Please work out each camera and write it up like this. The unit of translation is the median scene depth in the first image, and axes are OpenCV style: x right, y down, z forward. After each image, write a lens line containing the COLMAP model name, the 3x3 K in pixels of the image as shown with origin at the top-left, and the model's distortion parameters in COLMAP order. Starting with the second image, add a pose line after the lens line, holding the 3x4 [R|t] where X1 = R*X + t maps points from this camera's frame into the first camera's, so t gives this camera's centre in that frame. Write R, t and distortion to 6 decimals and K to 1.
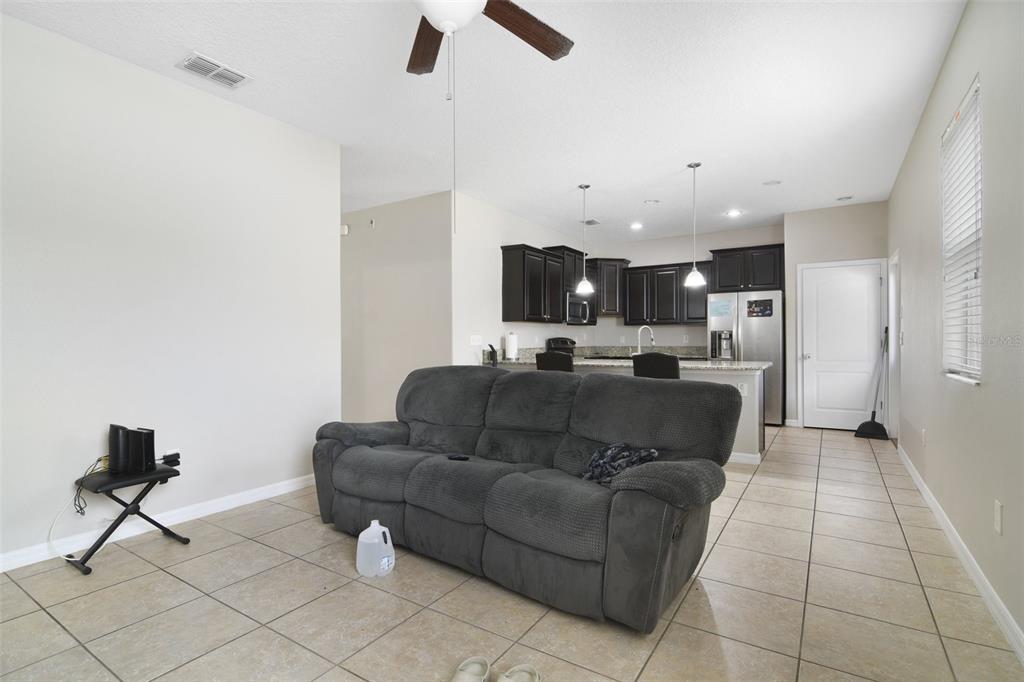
lens RADIAL K [[492.1, 0, 513.7], [0, 492.1, 343.9], [0, 0, 1]] dist [0.017162, 0.000244]
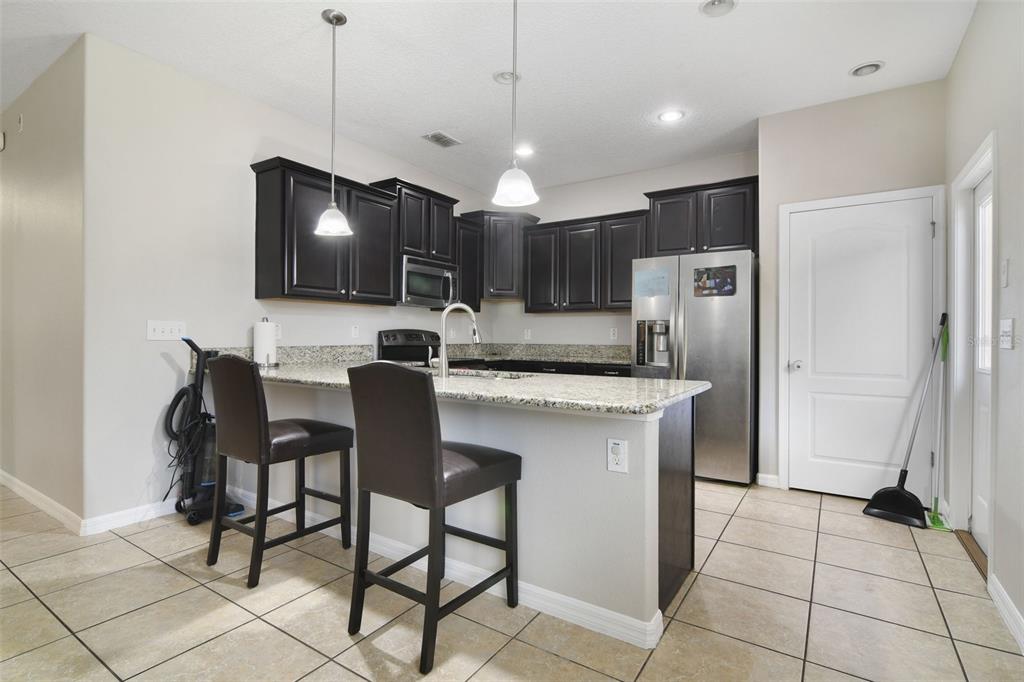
lens RADIAL K [[492.1, 0, 509.4], [0, 492.1, 336.4], [0, 0, 1]] dist [0.017162, 0.000244]
pose [[0.999797, 0.011494, -0.016555, 0.264346], [-0.011608, 0.999910, -0.006779, -0.000672], [0.016476, 0.006970, 0.999840, 0.411569]]
